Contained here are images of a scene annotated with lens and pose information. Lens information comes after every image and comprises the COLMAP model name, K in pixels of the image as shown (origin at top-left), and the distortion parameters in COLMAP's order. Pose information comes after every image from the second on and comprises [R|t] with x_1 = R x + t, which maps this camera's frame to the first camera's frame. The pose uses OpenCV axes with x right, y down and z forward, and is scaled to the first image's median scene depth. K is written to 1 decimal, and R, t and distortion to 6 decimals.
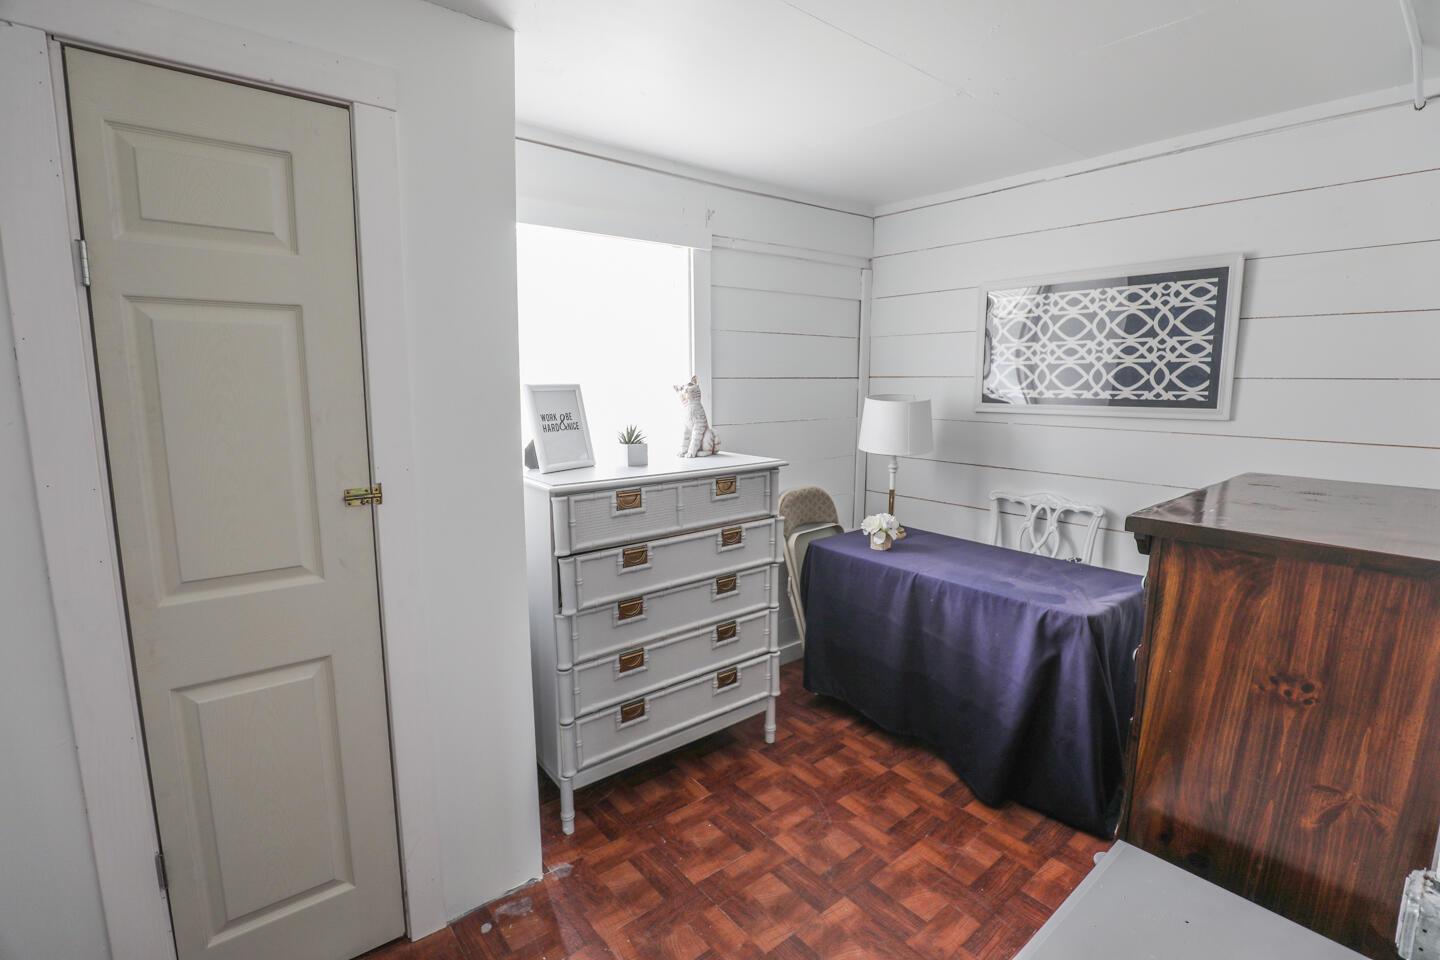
lens RADIAL K [[662.2, 0, 717.4], [0, 662.2, 475.1], [0, 0, 1]] dist [-0.031642, 0.003817]
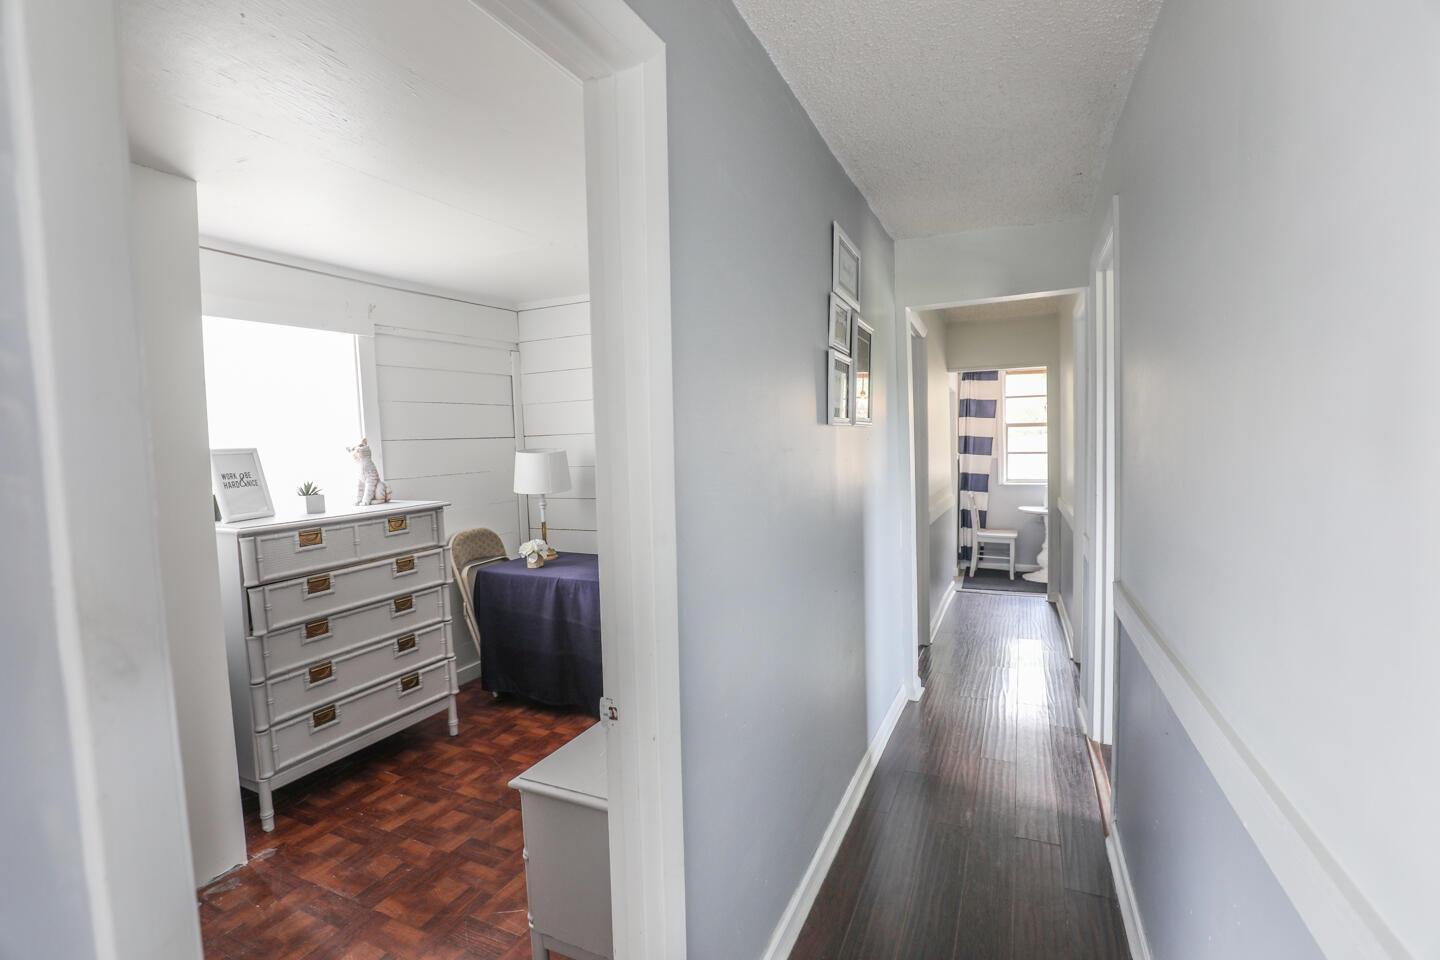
lens RADIAL K [[662.2, 0, 716.0], [0, 662.2, 479.7], [0, 0, 1]] dist [-0.031642, 0.003817]
pose [[0.901514, -0.059863, 0.428589, 0.028513], [0.098667, 0.992734, -0.068880, 0.079281], [-0.421352, 0.104384, 0.900870, -0.387692]]
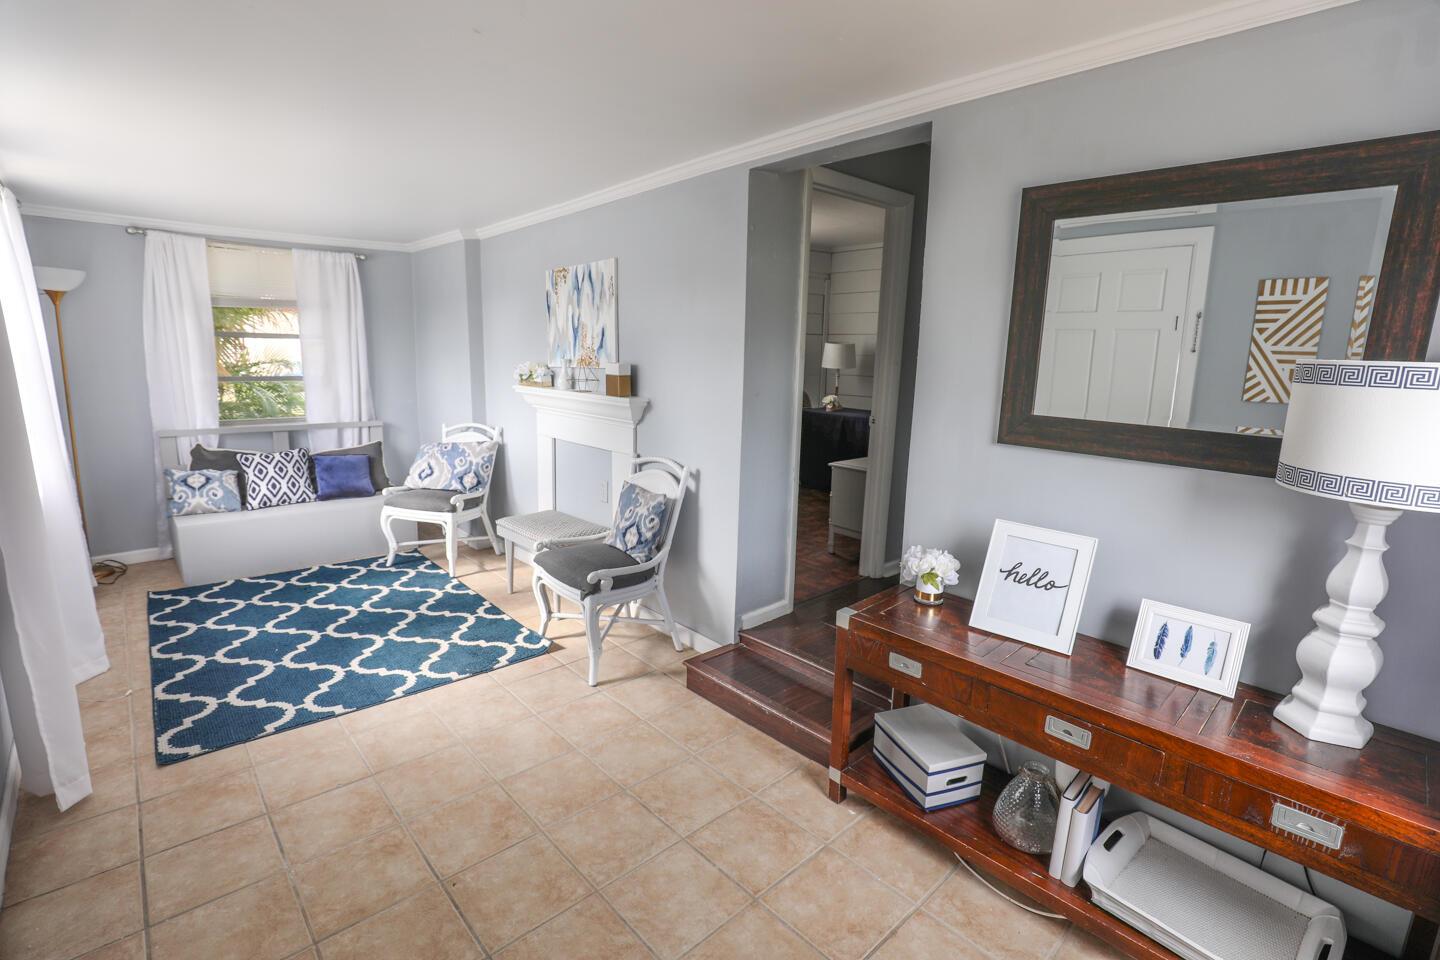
lens RADIAL K [[662.2, 0, 716.8], [0, 662.2, 482.8], [0, 0, 1]] dist [-0.031642, 0.003817]
pose [[0.998483, 0.015703, 0.052779, -0.284291], [-0.017510, 0.999270, 0.033957, 0.335146], [-0.052207, -0.034830, 0.998029, -1.392354]]
